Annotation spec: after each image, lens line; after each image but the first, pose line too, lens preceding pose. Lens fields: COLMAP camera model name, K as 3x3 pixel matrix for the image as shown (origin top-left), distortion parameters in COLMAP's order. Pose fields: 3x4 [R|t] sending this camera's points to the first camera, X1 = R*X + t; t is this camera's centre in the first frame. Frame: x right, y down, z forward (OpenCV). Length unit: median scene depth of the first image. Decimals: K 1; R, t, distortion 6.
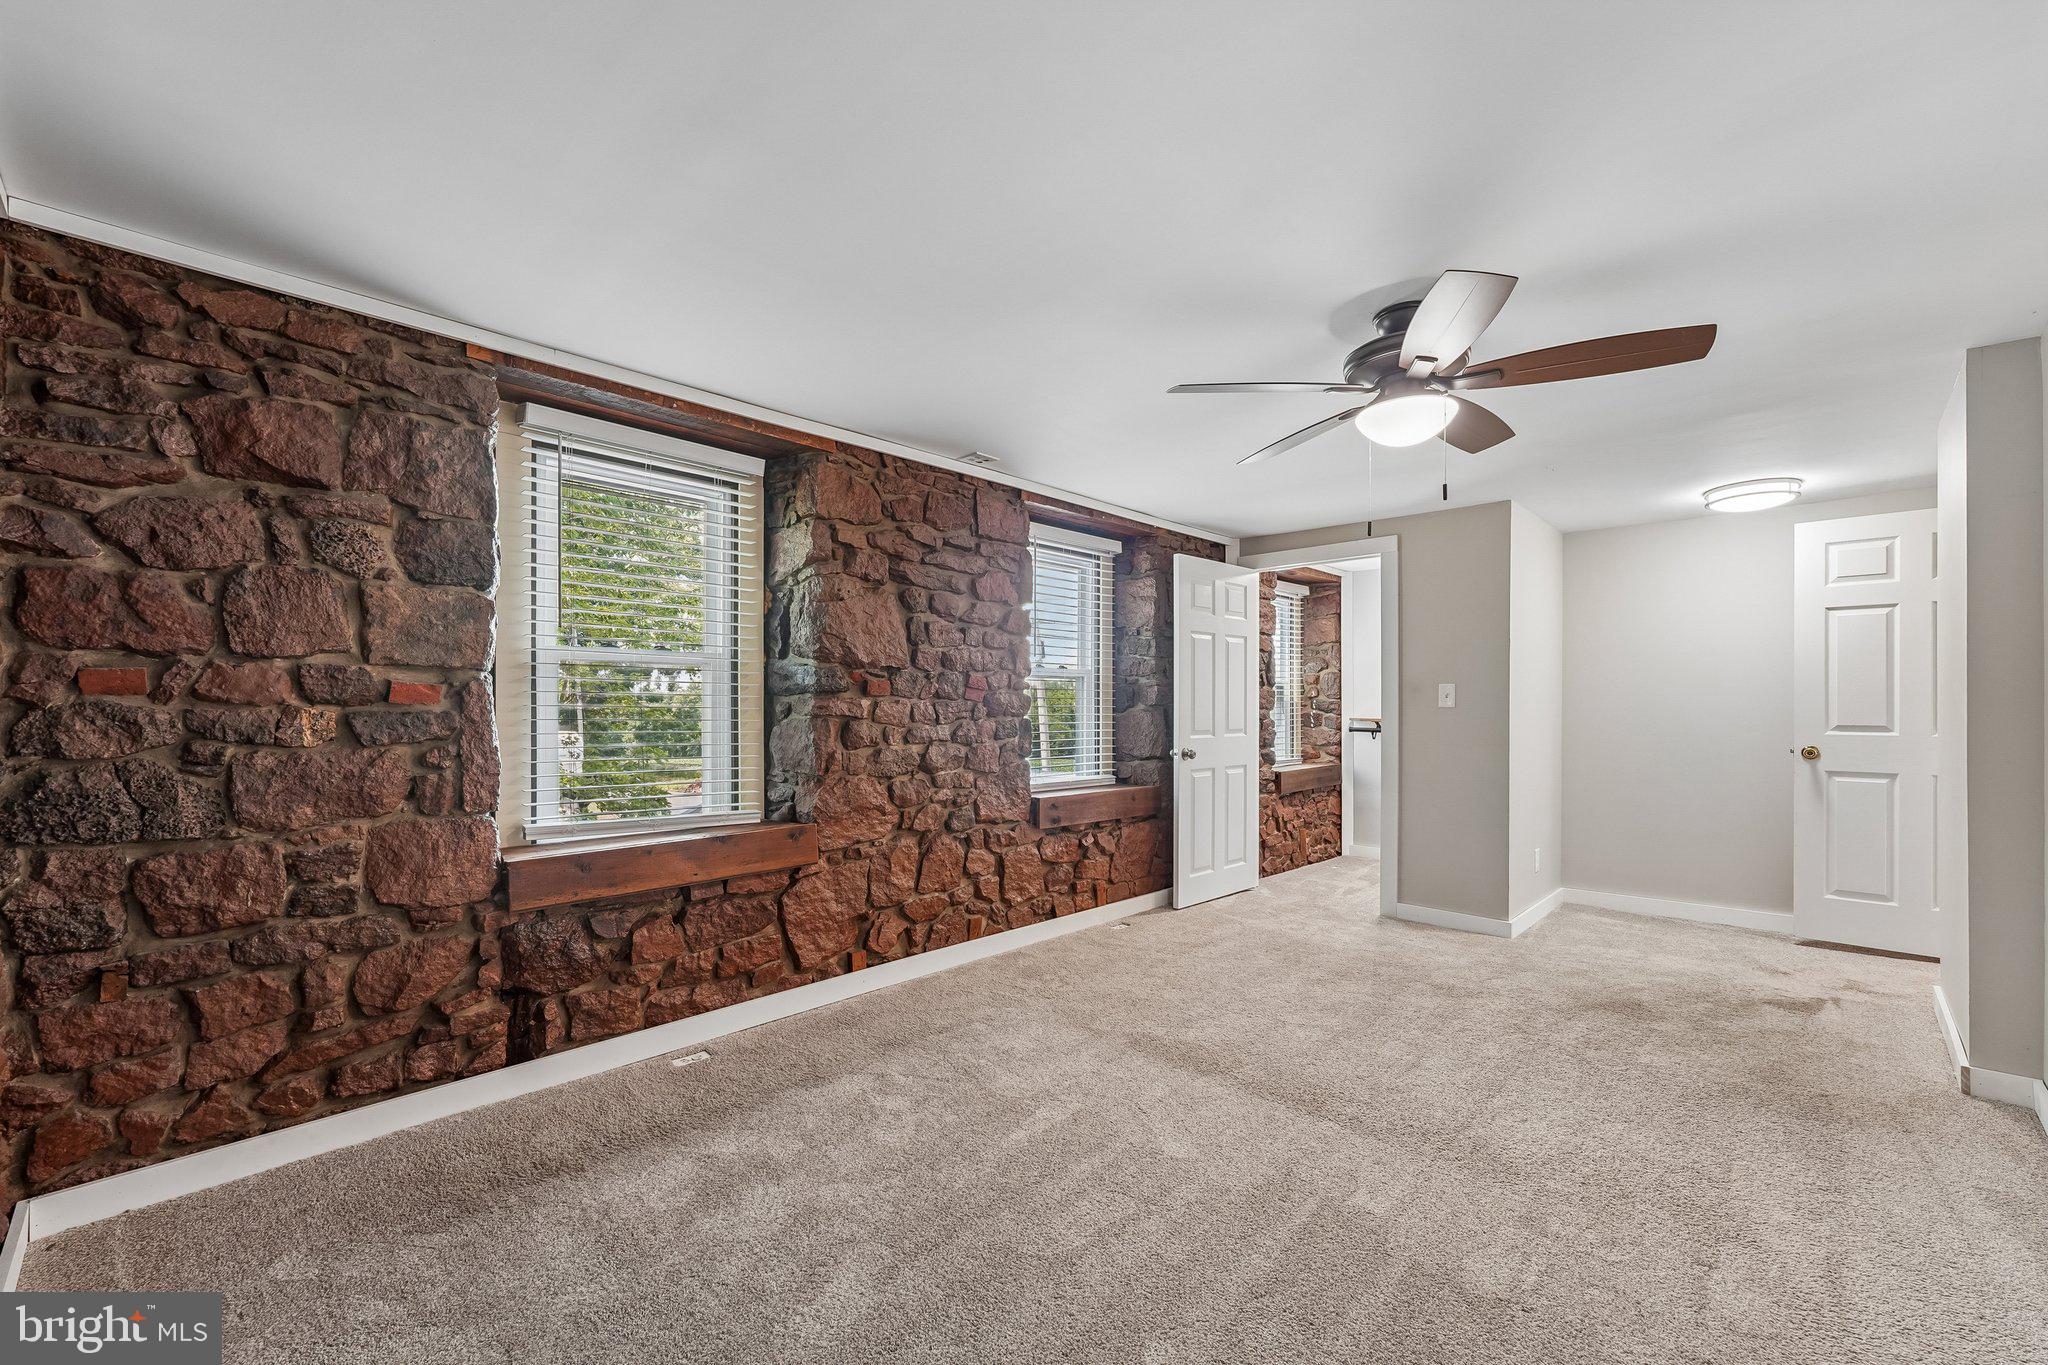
lens RADIAL K [[822.8, 0, 1037.3], [0, 822.8, 704.7], [0, 0, 1]] dist [-0.003978, -0.000221]
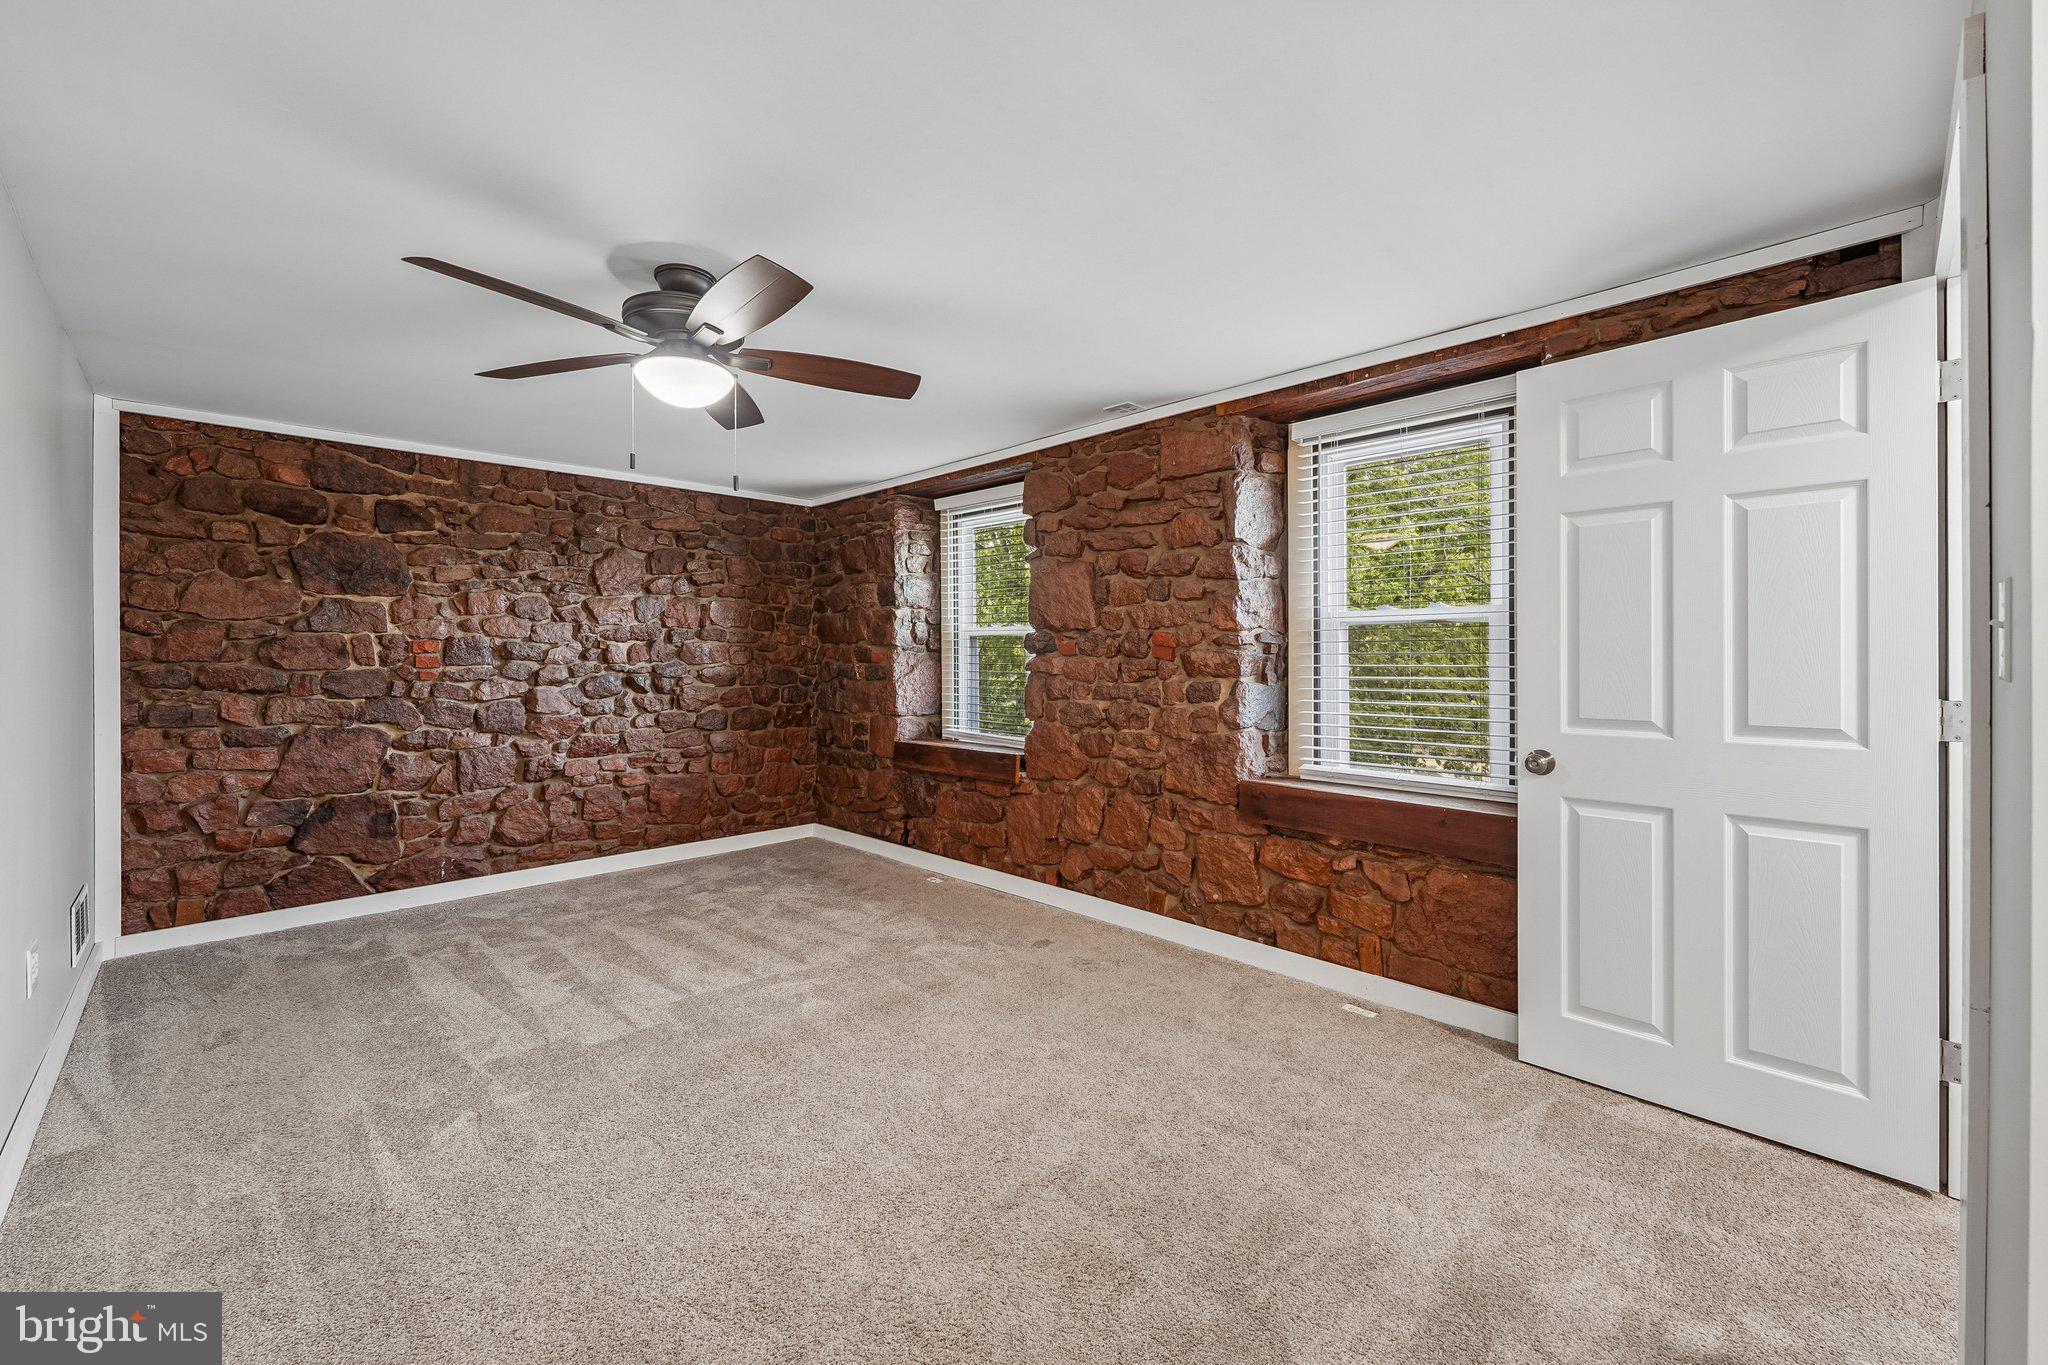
lens RADIAL K [[822.8, 0, 1038.3], [0, 822.8, 660.9], [0, 0, 1]] dist [-0.003978, -0.000221]
pose [[-0.013119, -0.005100, -0.999901, 0.865090], [-0.004637, 0.999977, -0.005040, 0.003763], [0.999903, 0.004570, -0.013142, 0.881792]]
